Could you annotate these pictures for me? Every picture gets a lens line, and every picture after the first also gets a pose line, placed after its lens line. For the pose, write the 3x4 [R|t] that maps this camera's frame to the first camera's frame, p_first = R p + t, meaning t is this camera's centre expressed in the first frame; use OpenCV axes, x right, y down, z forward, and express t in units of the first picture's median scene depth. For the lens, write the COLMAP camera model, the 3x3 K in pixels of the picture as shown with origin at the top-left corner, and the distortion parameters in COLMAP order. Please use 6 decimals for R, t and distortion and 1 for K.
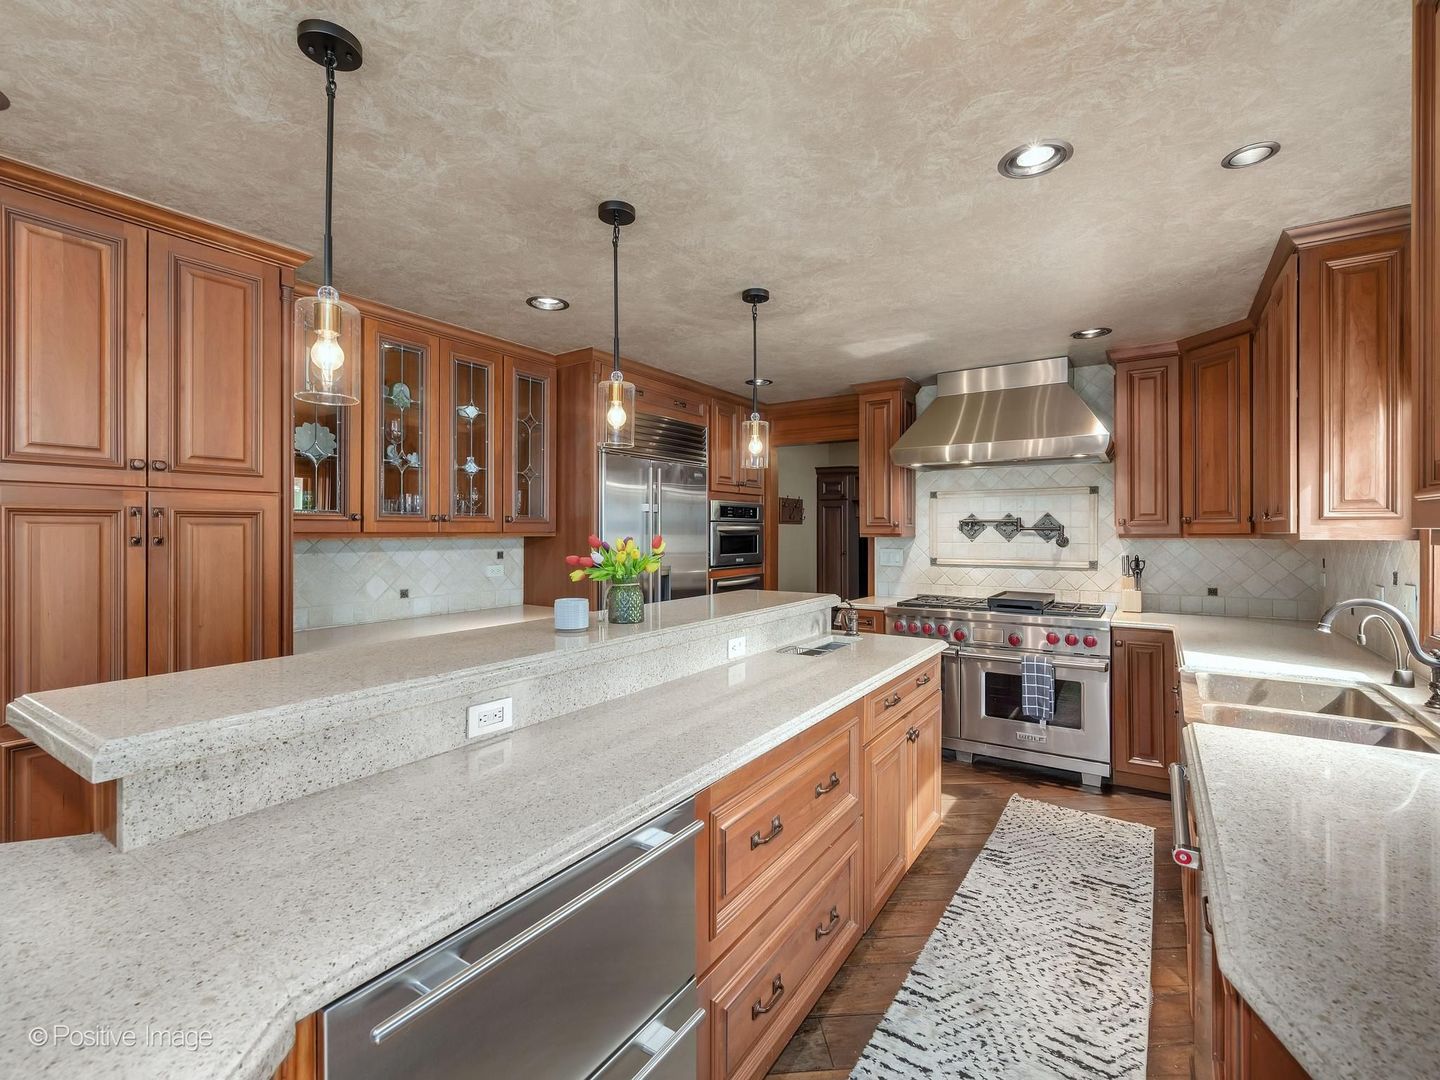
lens RADIAL K [[649.6, 0, 717.7], [0, 649.6, 533.0], [0, 0, 1]] dist [0.000275, 0.000534]
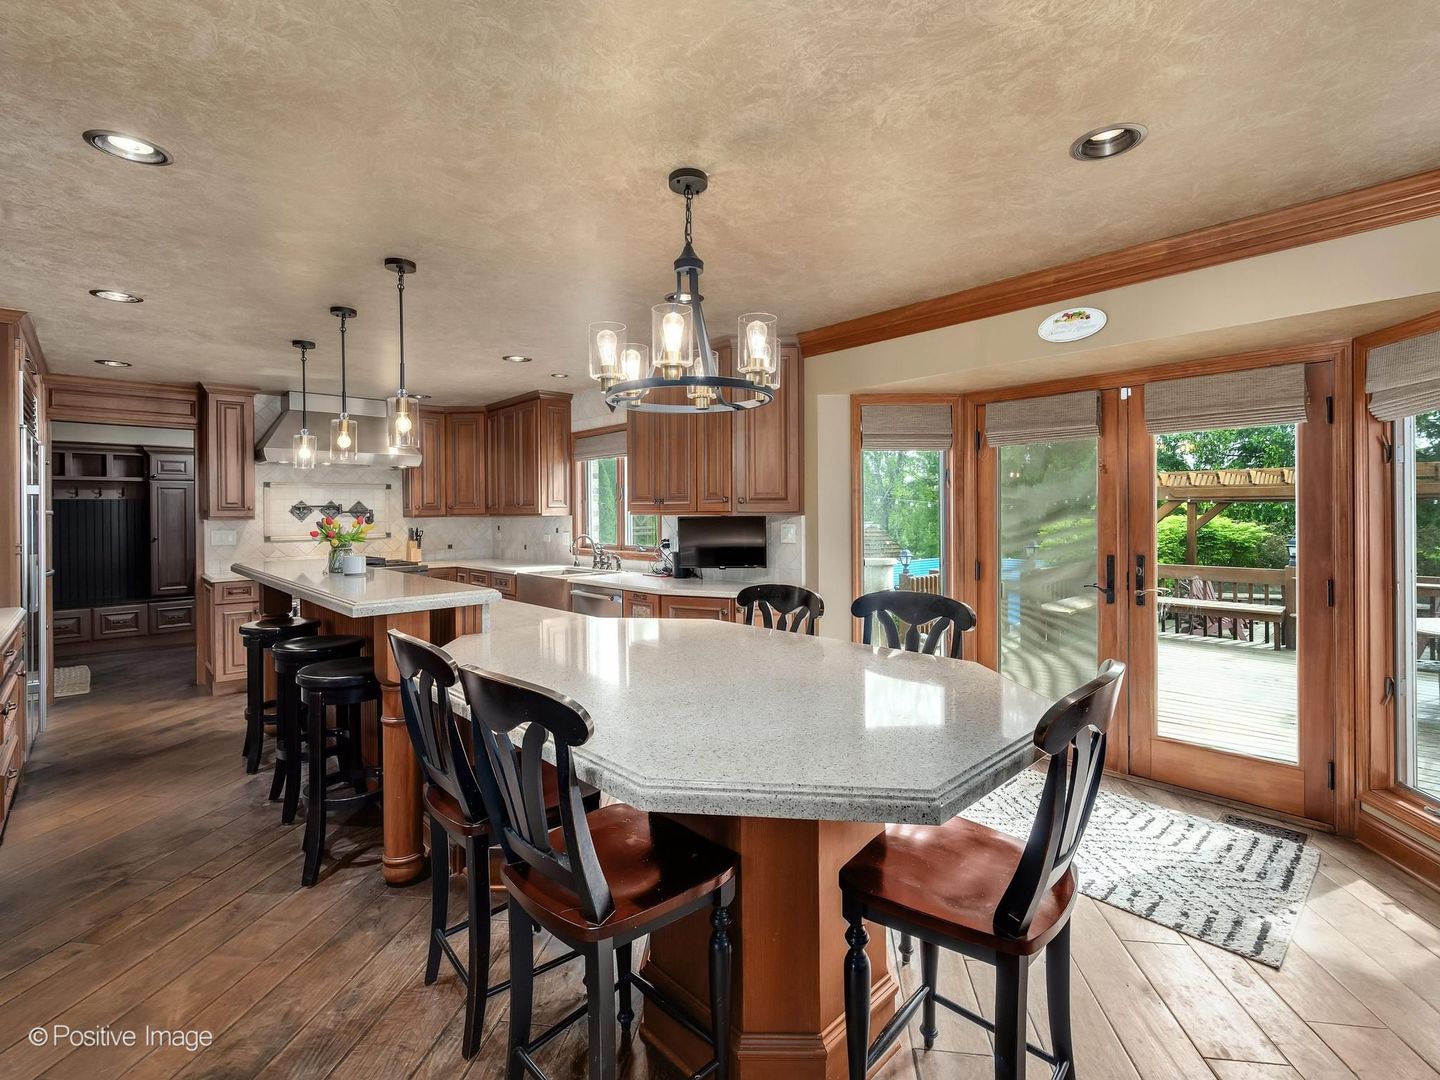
lens RADIAL K [[696.5, 0, 701.0], [0, 696.5, 507.2], [0, 0, 1]] dist [0.005724, 0.000736]
pose [[0.259119, 0.003799, 0.965838, -0.913009], [0.008346, 0.999946, -0.006172, -0.001057], [-0.965809, 0.009660, 0.259073, -0.160021]]
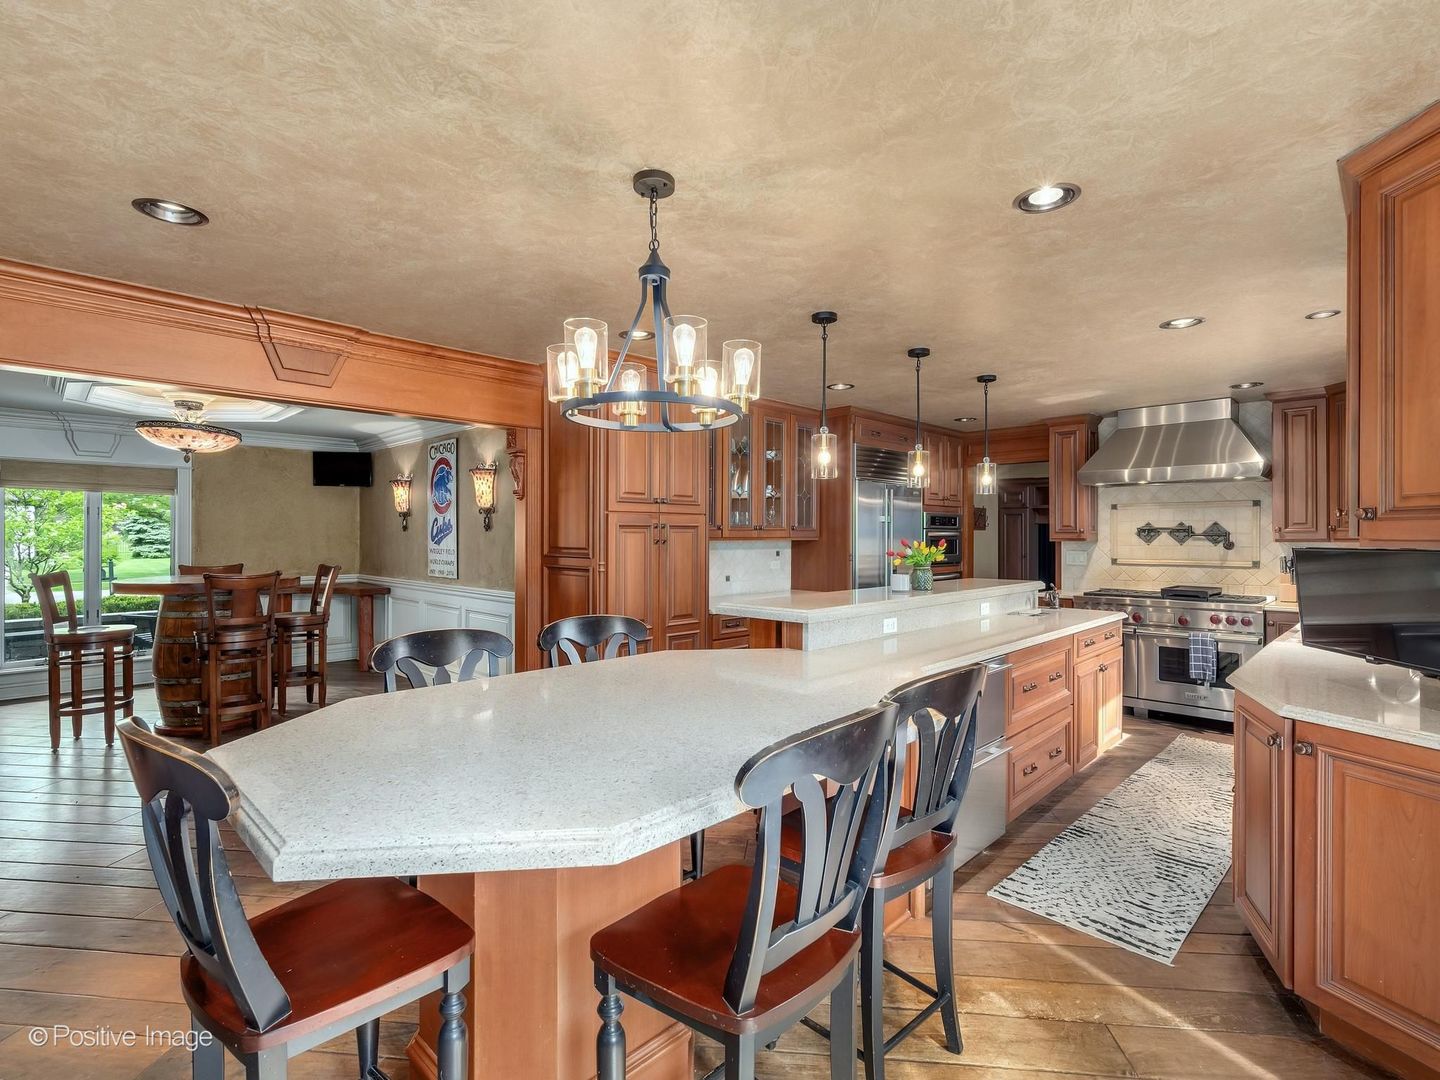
lens RADIAL K [[696.5, 0, 727.2], [0, 696.5, 537.0], [0, 0, 1]] dist [0.005724, 0.000736]
pose [[0.984121, 0.000812, -0.177495, -0.189959], [-0.000975, 0.999999, -0.000831, -0.000149], [0.177494, 0.000991, 0.984121, -0.529866]]
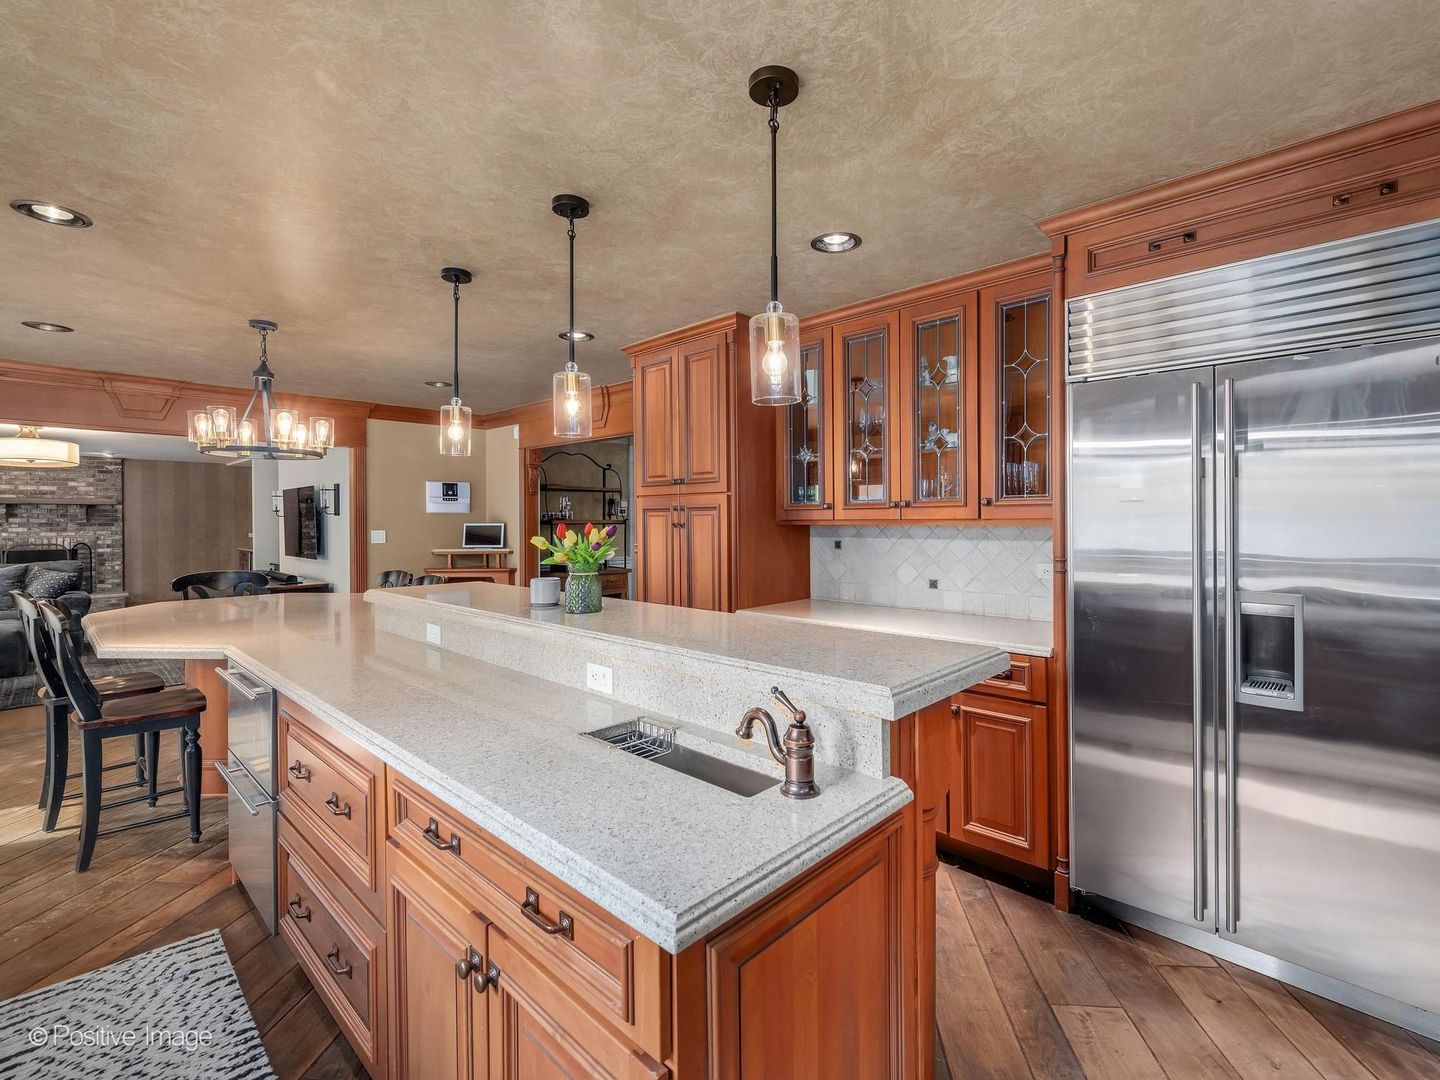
lens RADIAL K [[658.5, 0, 752.5], [0, 658.5, 522.5], [0, 0, 1]] dist [-0.001244, 0.000225]
pose [[-0.152330, 0.004258, -0.988320, 0.476222], [0.002780, 0.999989, 0.003880, -0.000735], [0.988326, -0.002156, -0.152340, 0.833754]]
